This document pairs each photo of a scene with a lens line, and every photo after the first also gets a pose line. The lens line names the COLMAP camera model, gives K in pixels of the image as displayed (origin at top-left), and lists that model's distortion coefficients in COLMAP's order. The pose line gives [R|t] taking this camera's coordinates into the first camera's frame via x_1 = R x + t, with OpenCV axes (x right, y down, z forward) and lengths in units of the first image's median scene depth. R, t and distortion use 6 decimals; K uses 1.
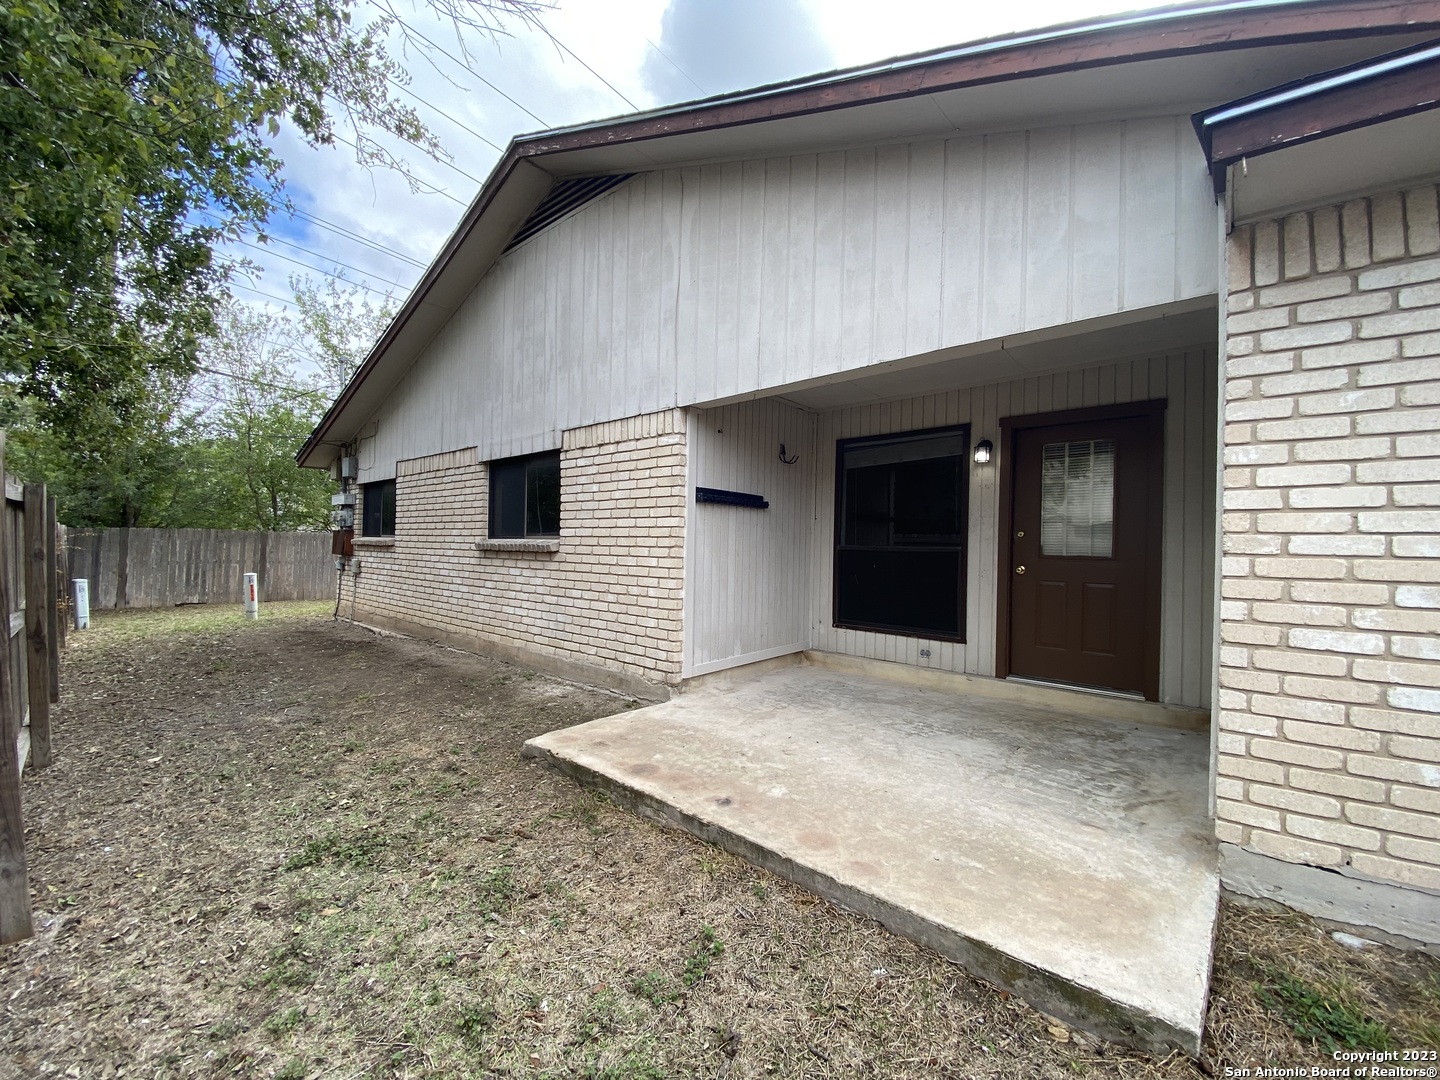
lens RADIAL K [[584.6, 0, 717.0], [0, 584.6, 545.3], [0, 0, 1]] dist [-0.012365, -0.008367]
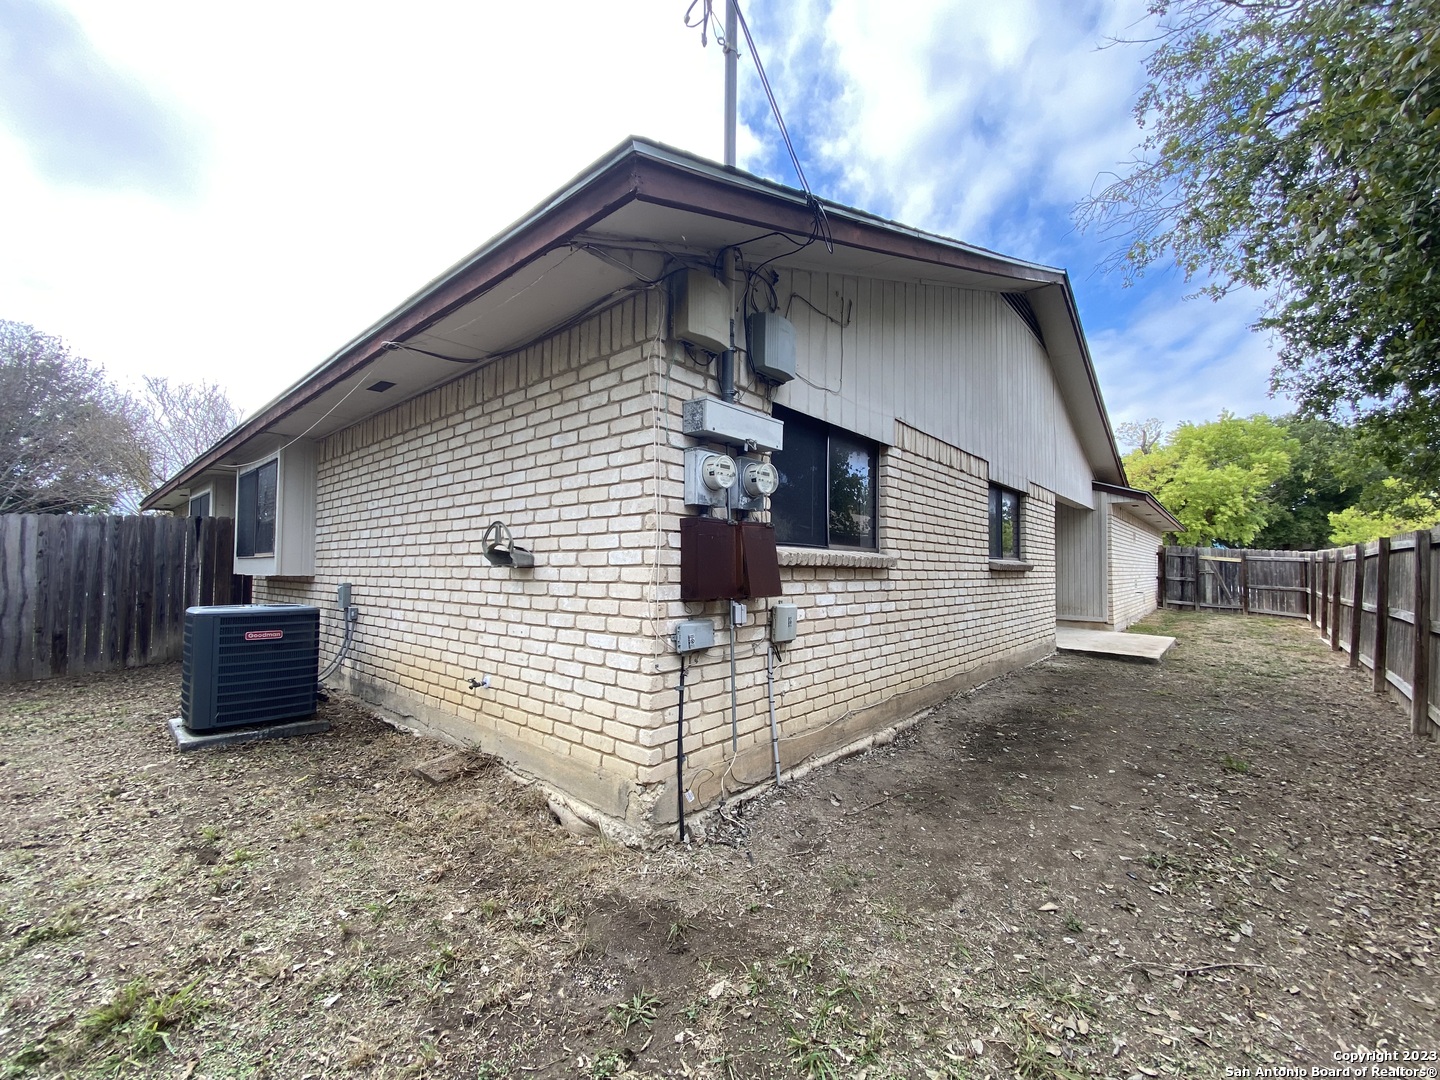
lens RADIAL K [[584.6, 0, 718.0], [0, 584.6, 546.5], [0, 0, 1]] dist [-0.012365, -0.008367]
pose [[0.019878, 0.008210, 0.999769, -1.121422], [-0.025394, 0.999648, -0.007704, -0.010761], [-0.999480, -0.025235, 0.020079, 1.161004]]
